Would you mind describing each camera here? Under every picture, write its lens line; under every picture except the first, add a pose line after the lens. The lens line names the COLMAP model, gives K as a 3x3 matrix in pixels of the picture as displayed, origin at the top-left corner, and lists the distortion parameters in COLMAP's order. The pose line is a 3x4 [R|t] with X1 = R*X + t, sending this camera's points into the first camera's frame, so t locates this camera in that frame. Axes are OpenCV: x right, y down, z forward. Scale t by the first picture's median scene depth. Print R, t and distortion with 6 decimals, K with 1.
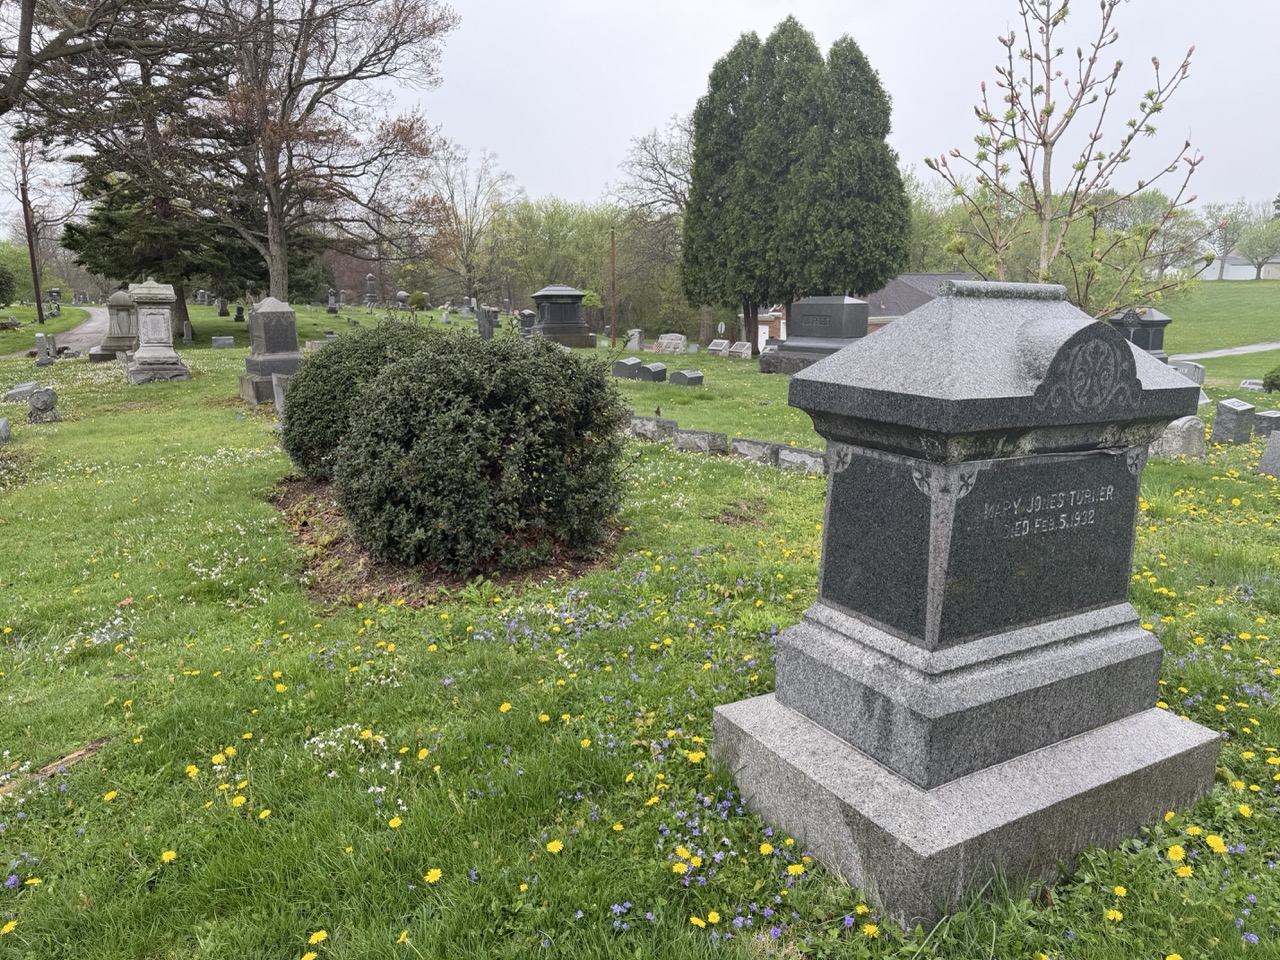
lens RADIAL K [[805.7, 0, 640.0], [0, 805.7, 480.0], [0, 0, 1]] dist [0.074243, -0.107023]
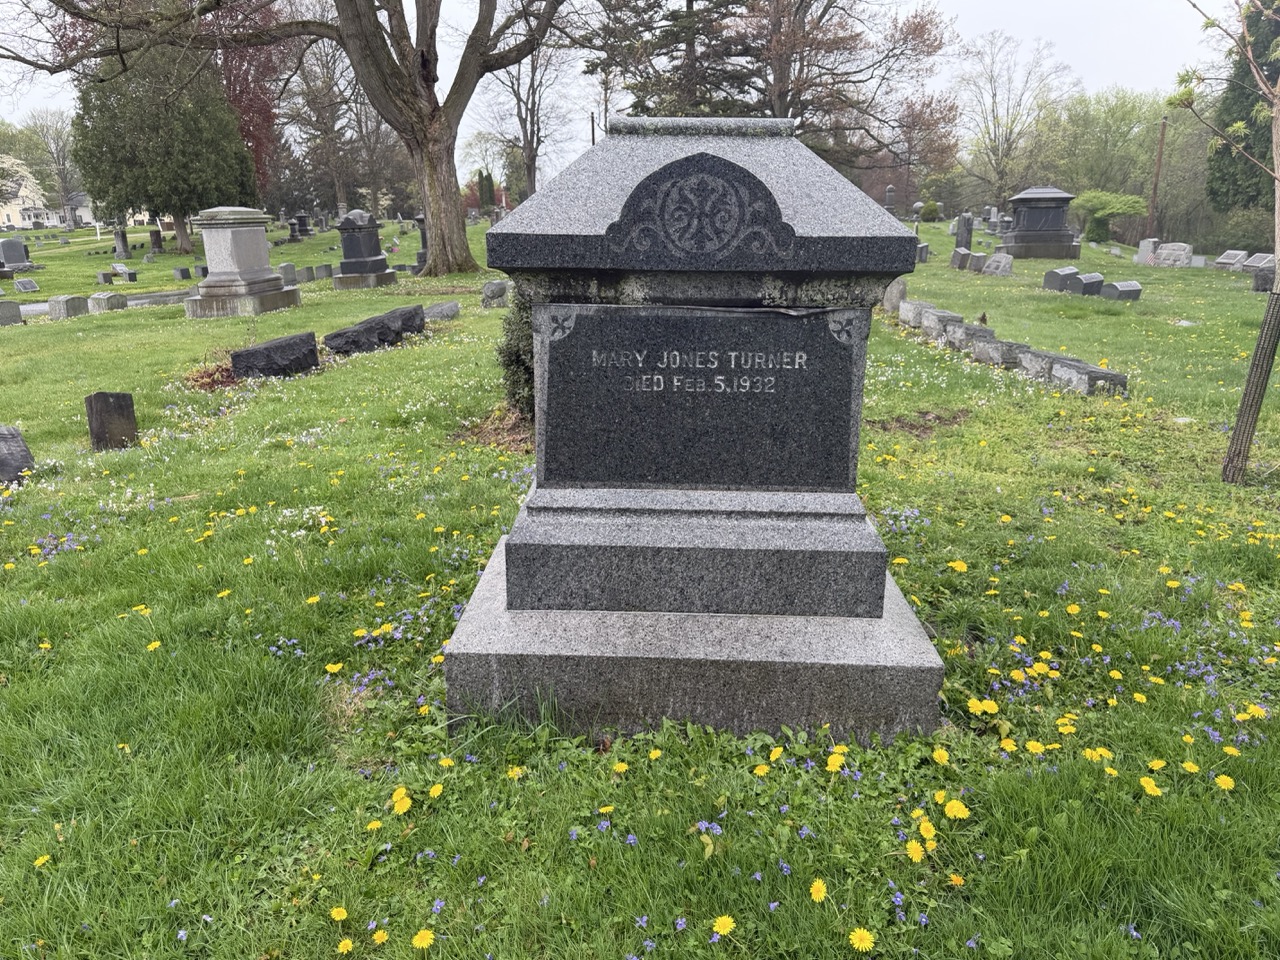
lens RADIAL K [[805.7, 0, 640.0], [0, 805.7, 480.0], [0, 0, 1]] dist [0.074243, -0.107023]
pose [[0.871780, 0.146264, -0.467553, 0.910151], [-0.094690, 0.986701, 0.132114, 0.047195], [0.480659, -0.070902, 0.874037, 0.142256]]
